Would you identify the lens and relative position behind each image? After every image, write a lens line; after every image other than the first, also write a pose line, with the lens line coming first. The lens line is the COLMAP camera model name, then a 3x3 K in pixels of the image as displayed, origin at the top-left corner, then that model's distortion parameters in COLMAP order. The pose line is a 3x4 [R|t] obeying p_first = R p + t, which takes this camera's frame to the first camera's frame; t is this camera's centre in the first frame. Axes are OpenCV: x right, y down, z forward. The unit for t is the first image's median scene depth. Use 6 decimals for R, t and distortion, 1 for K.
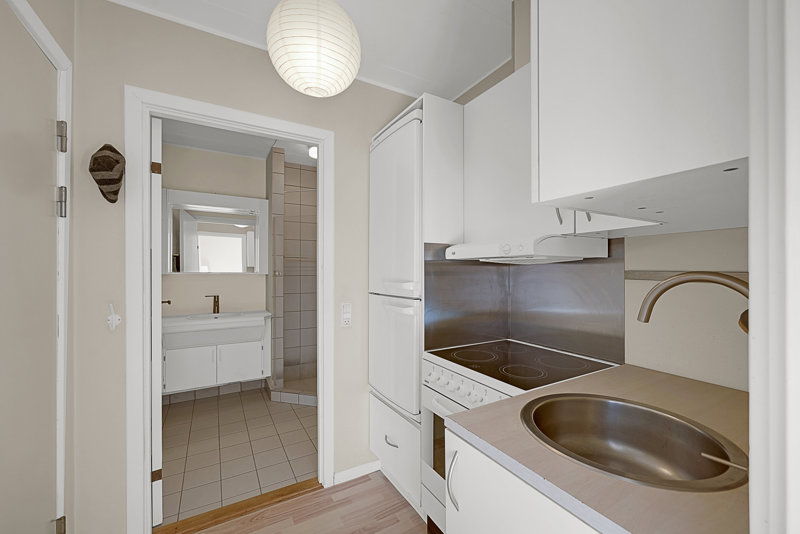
lens RADIAL K [[323.8, 0, 403.3], [0, 323.8, 273.0], [0, 0, 1]] dist [0.001149, 0.000475]
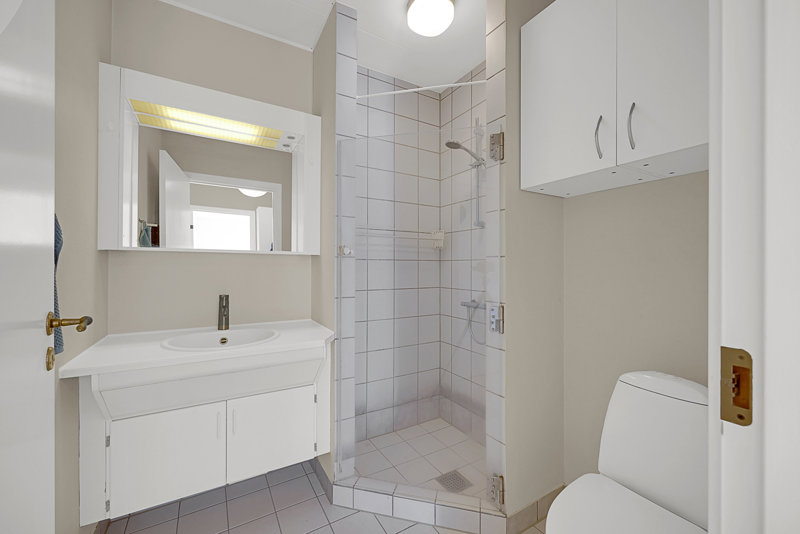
lens RADIAL K [[323.8, 0, 401.3], [0, 323.8, 265.2], [0, 0, 1]] dist [0.001149, 0.000475]
pose [[0.999995, 0.000338, 0.003167, -0.301112], [-0.000328, 0.999996, -0.002896, 0.023487], [-0.003168, 0.002895, 0.999991, 0.491310]]
